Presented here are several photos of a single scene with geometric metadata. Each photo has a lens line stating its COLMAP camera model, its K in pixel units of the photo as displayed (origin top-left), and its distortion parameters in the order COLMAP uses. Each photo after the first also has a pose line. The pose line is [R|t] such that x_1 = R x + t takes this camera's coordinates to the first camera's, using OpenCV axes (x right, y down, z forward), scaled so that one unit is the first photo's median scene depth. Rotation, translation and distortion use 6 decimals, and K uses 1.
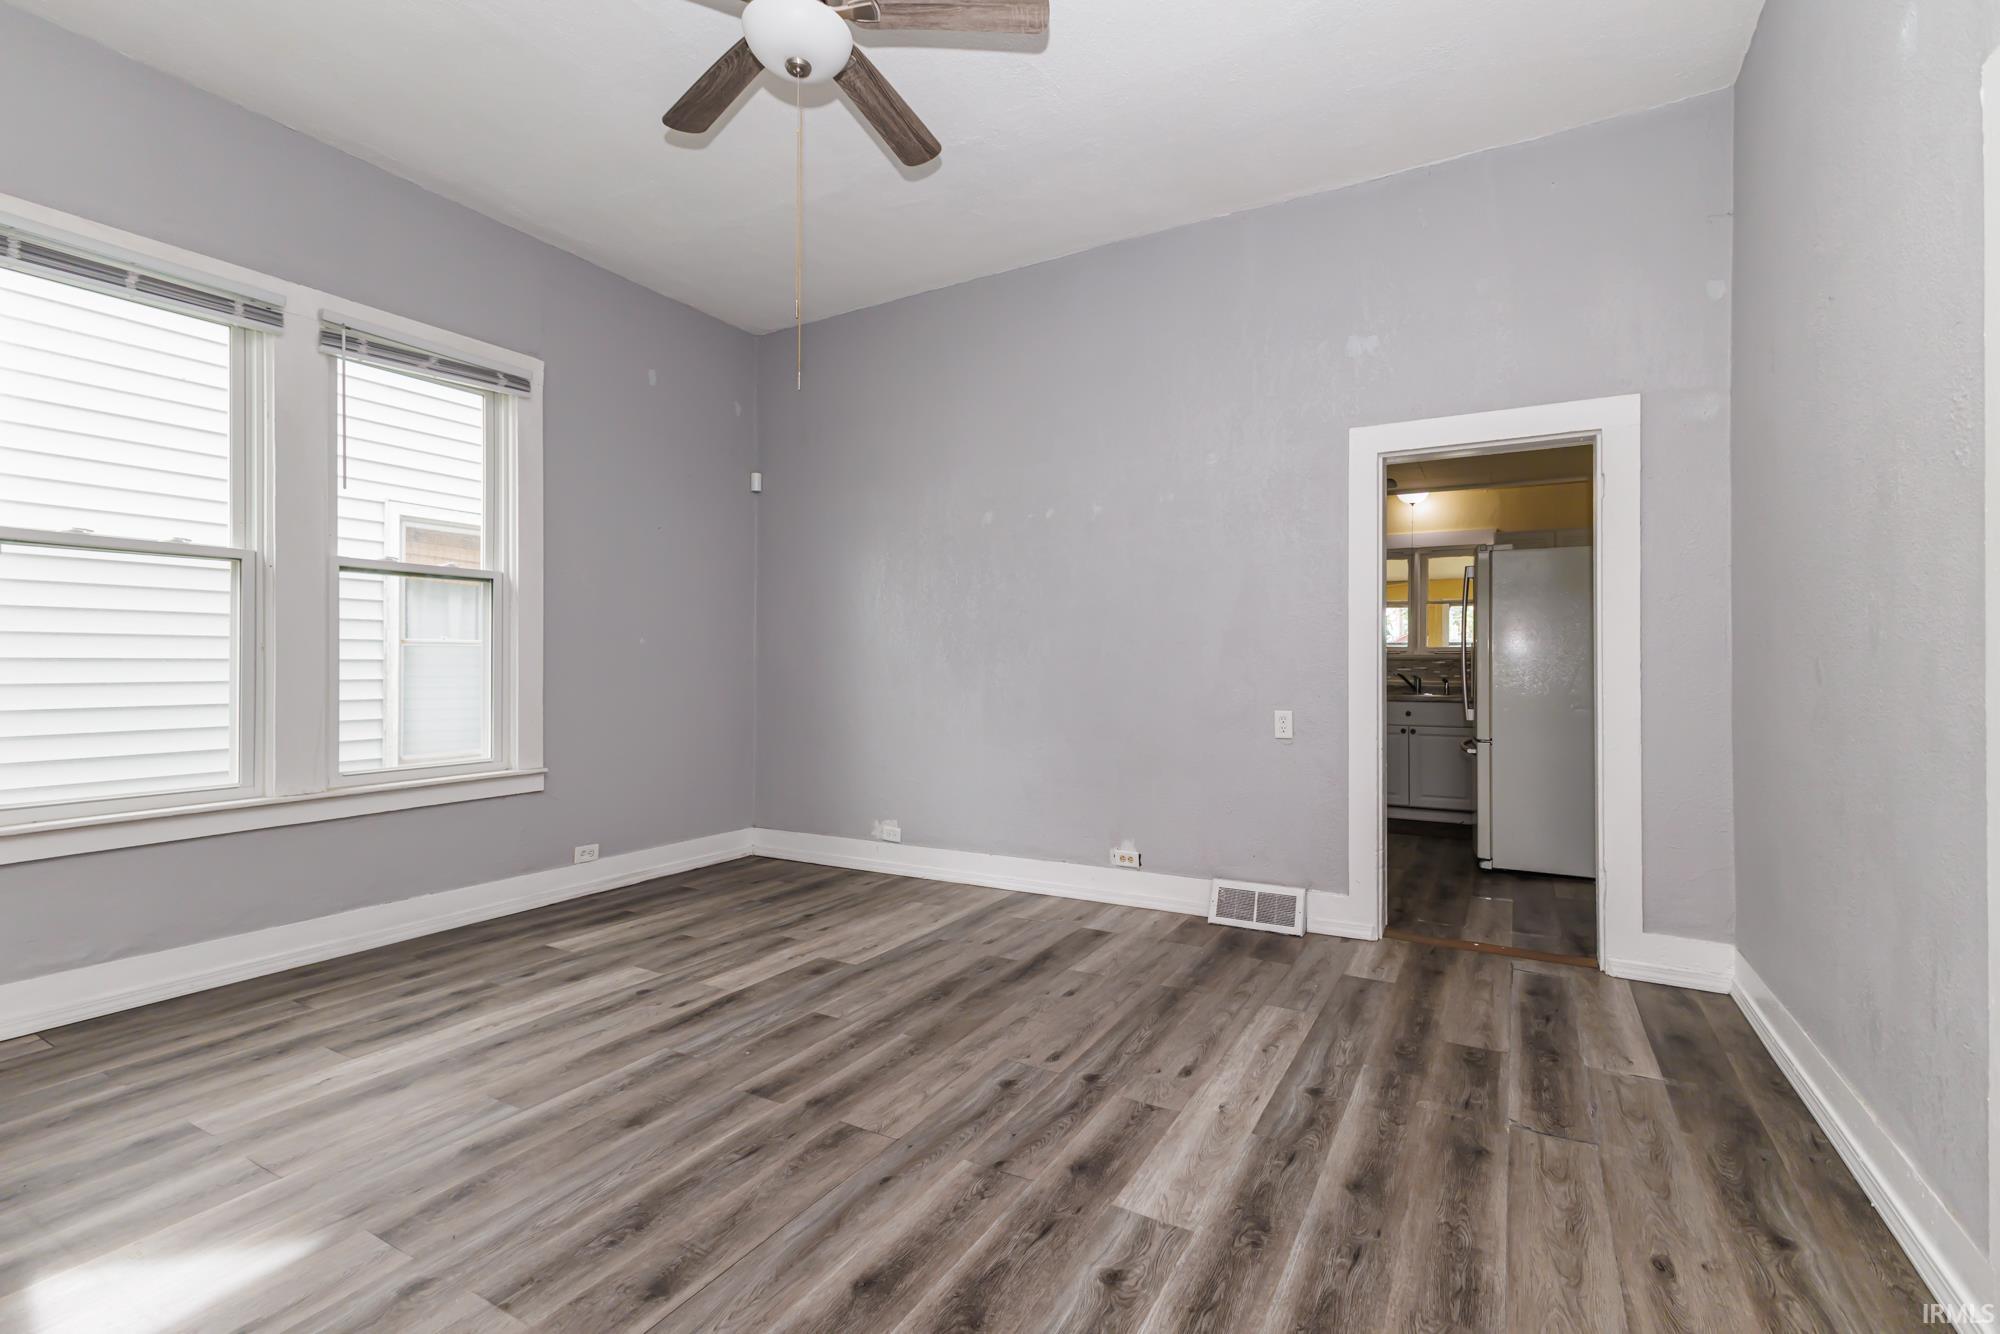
lens RADIAL K [[871.8, 0, 1004.4], [0, 871.8, 654.3], [0, 0, 1]] dist [0.013161, -0.004436]
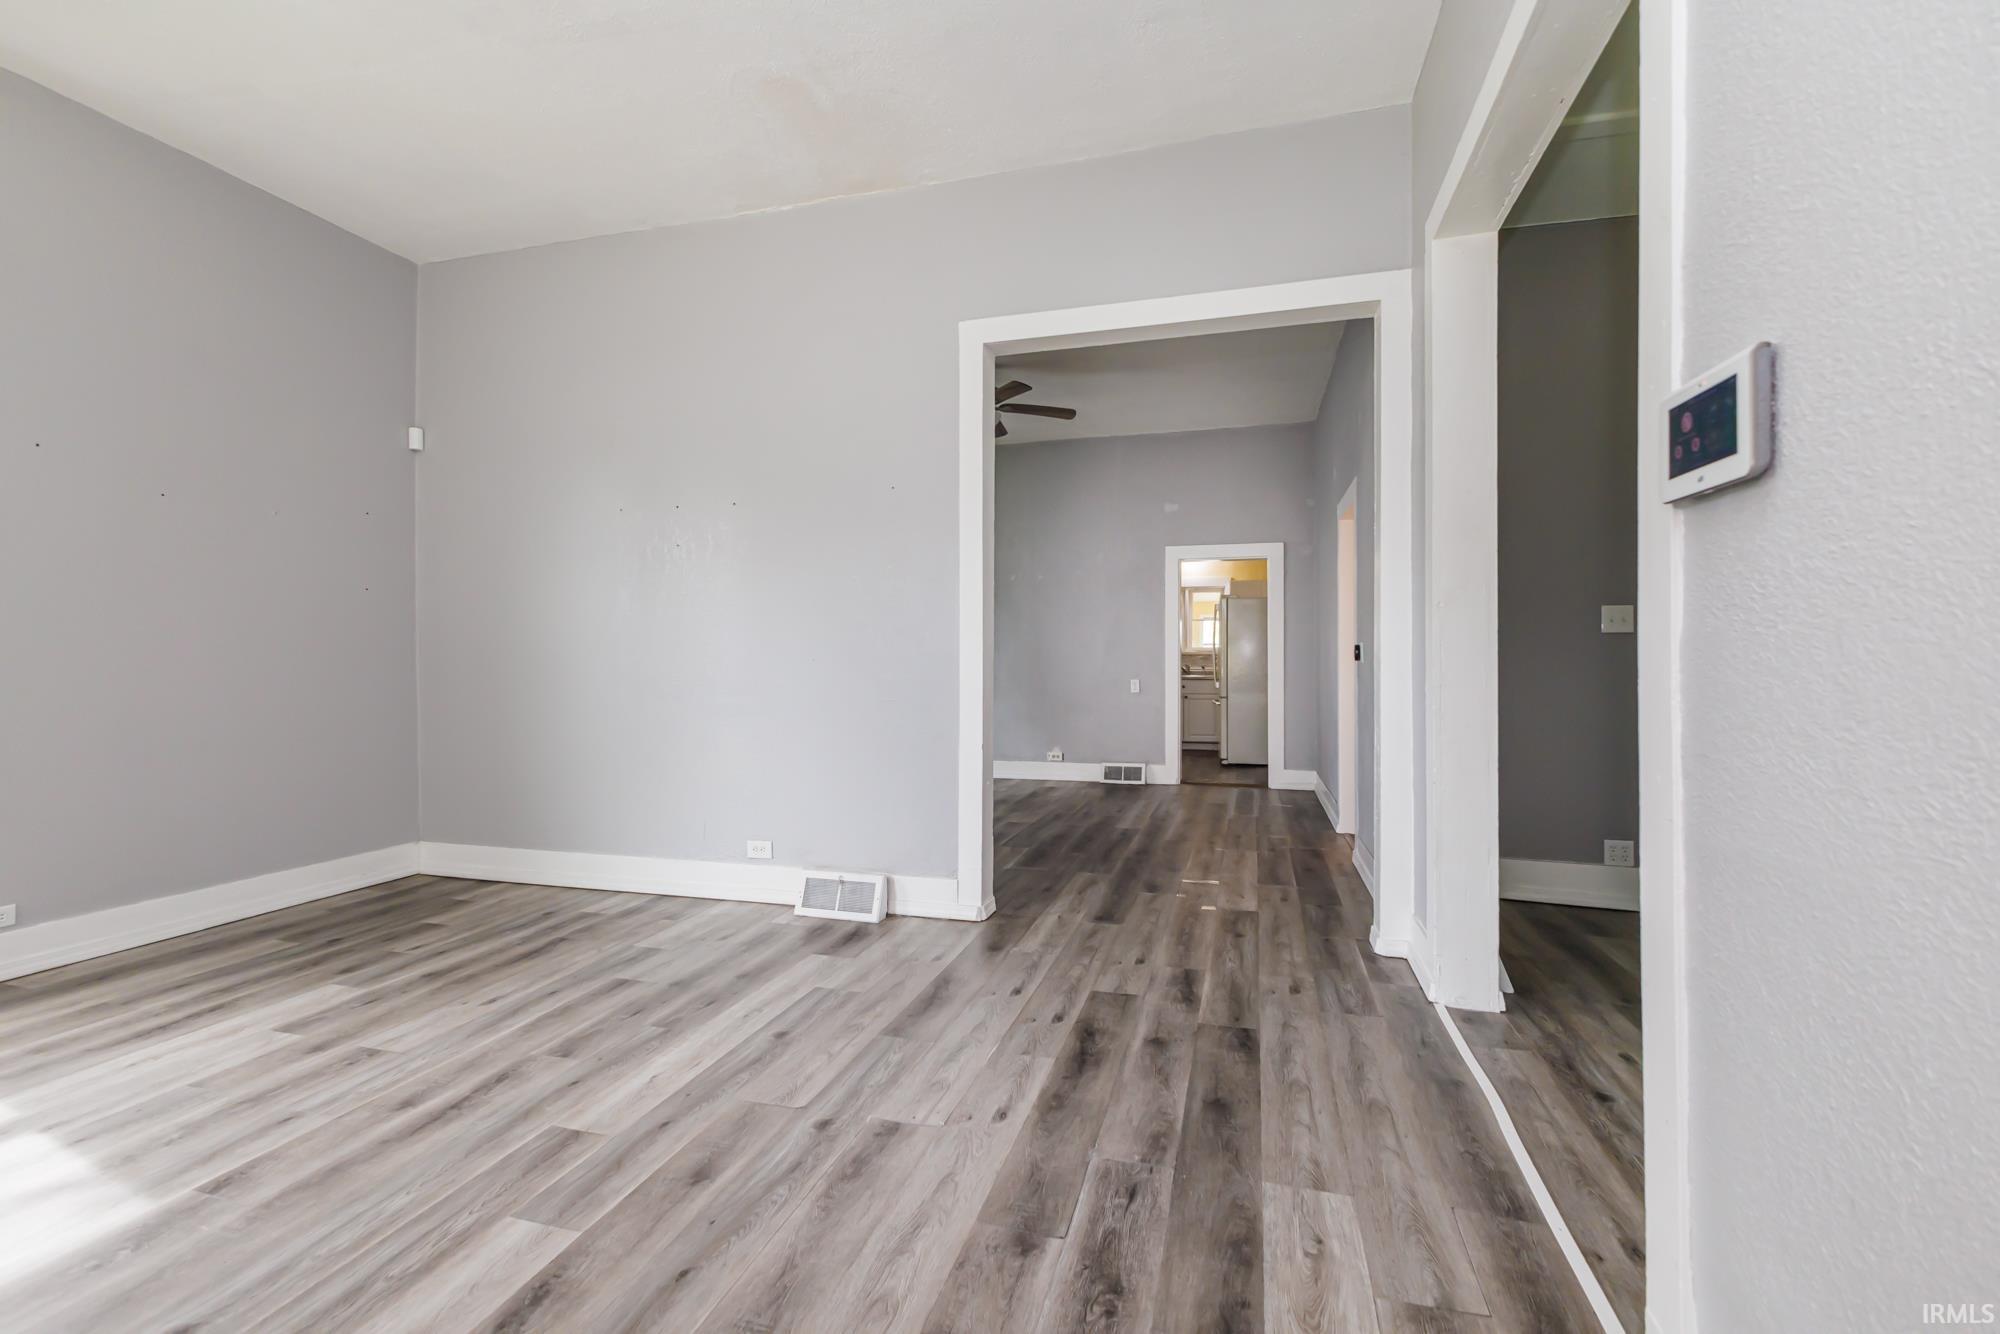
lens RADIAL K [[871.8, 0, 1004.4], [0, 871.8, 654.3], [0, 0, 1]] dist [0.013161, -0.004436]
pose [[0.968421, 0.002663, 0.249306, -0.887053], [-0.003505, 0.999990, 0.002932, 0.003354], [-0.249295, -0.003714, 0.968420, -1.647129]]
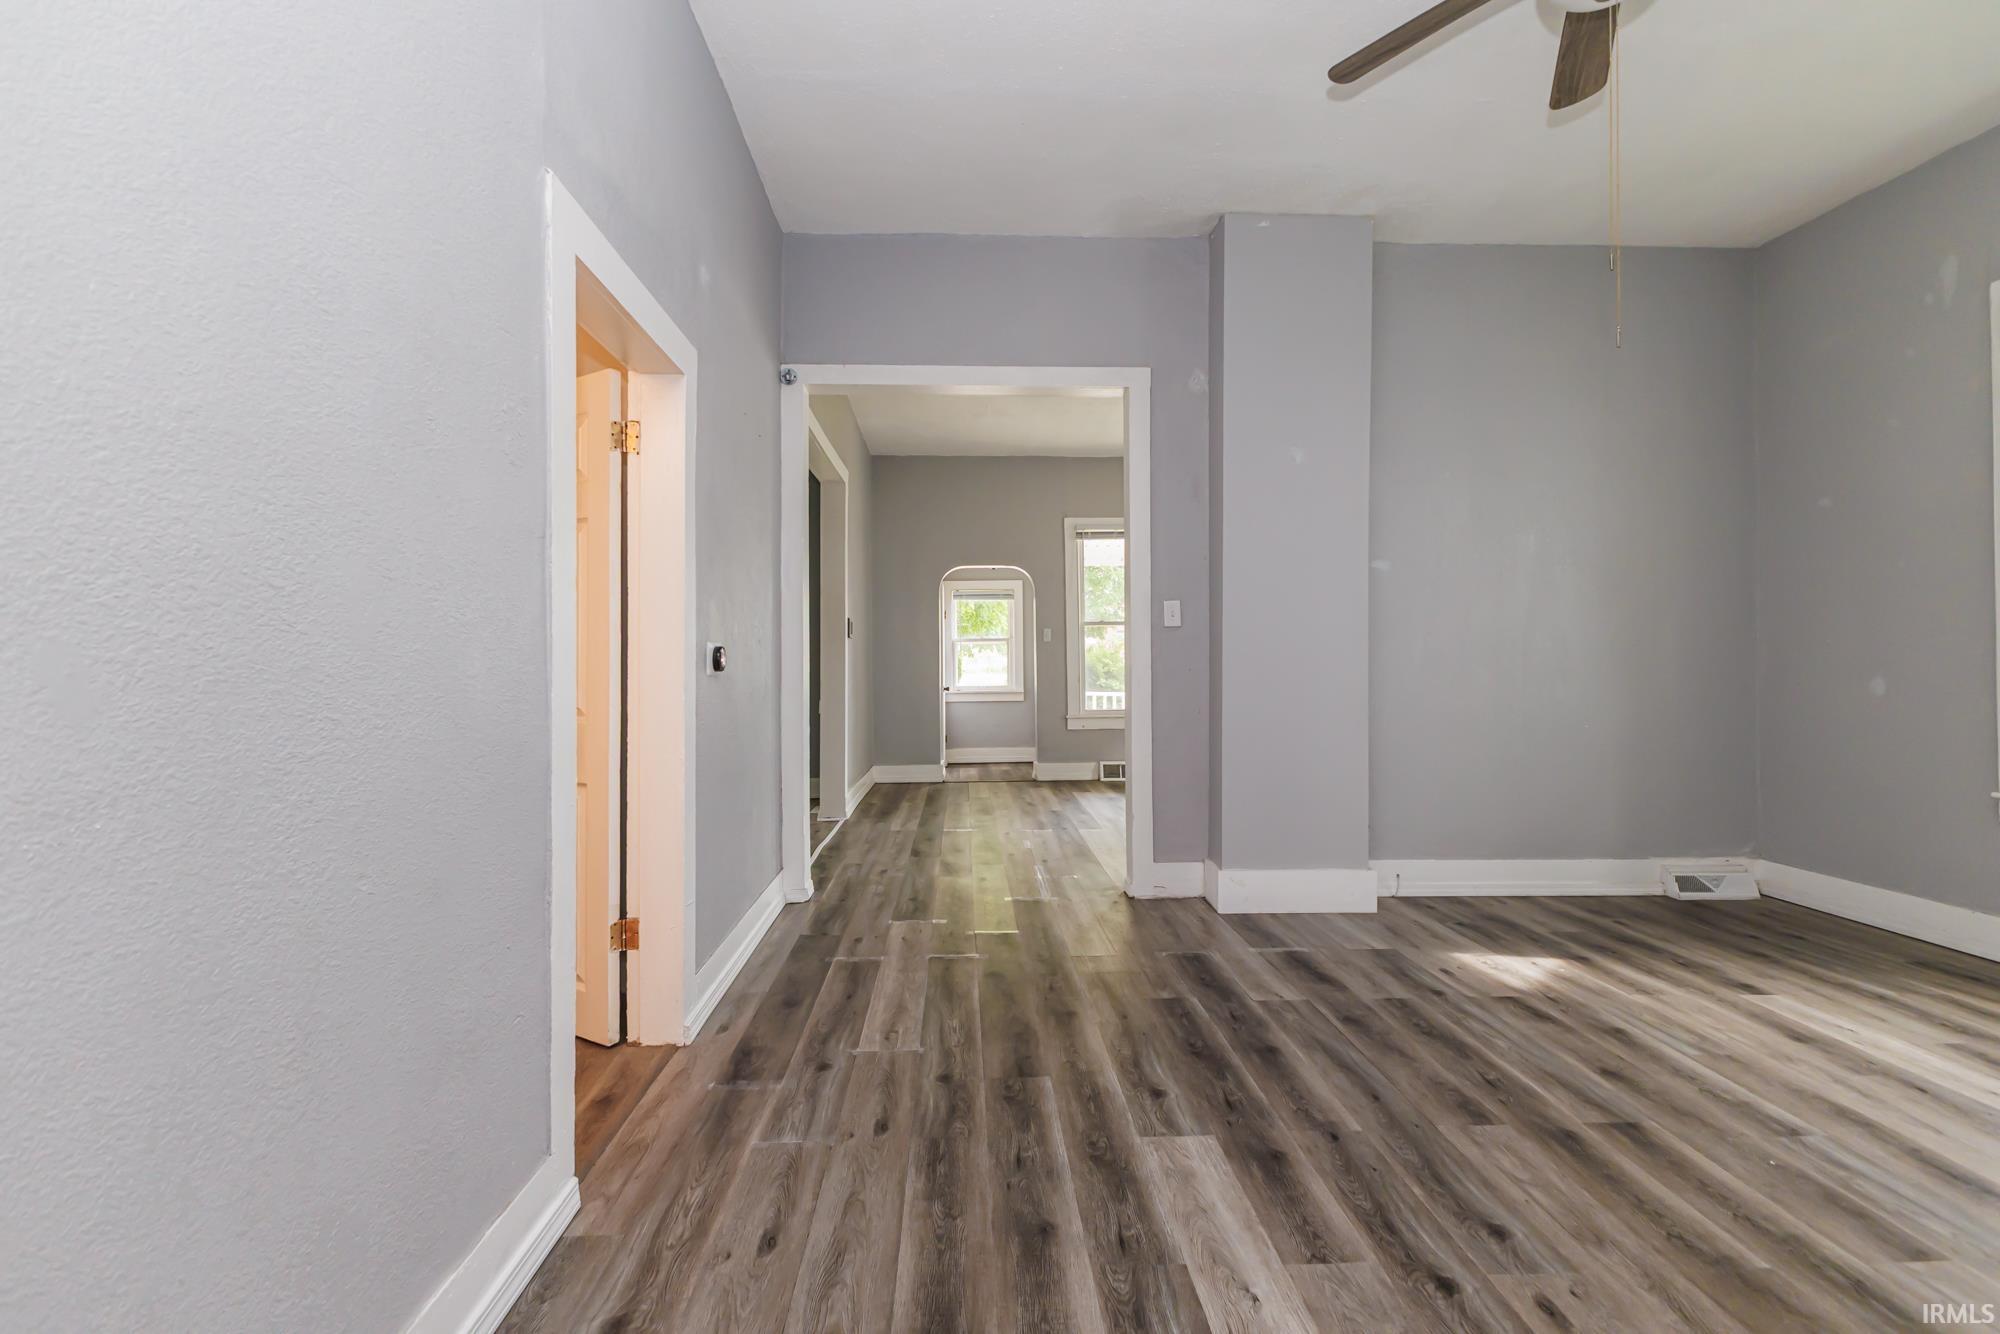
lens RADIAL K [[871.8, 0, 1004.4], [0, 871.8, 654.3], [0, 0, 1]] dist [0.013161, -0.004436]
pose [[-0.836055, 0.000472, -0.548645, 0.760155], [0.010711, 0.999823, -0.015462, 0.019859], [0.548541, -0.018803, -0.835912, 1.422016]]
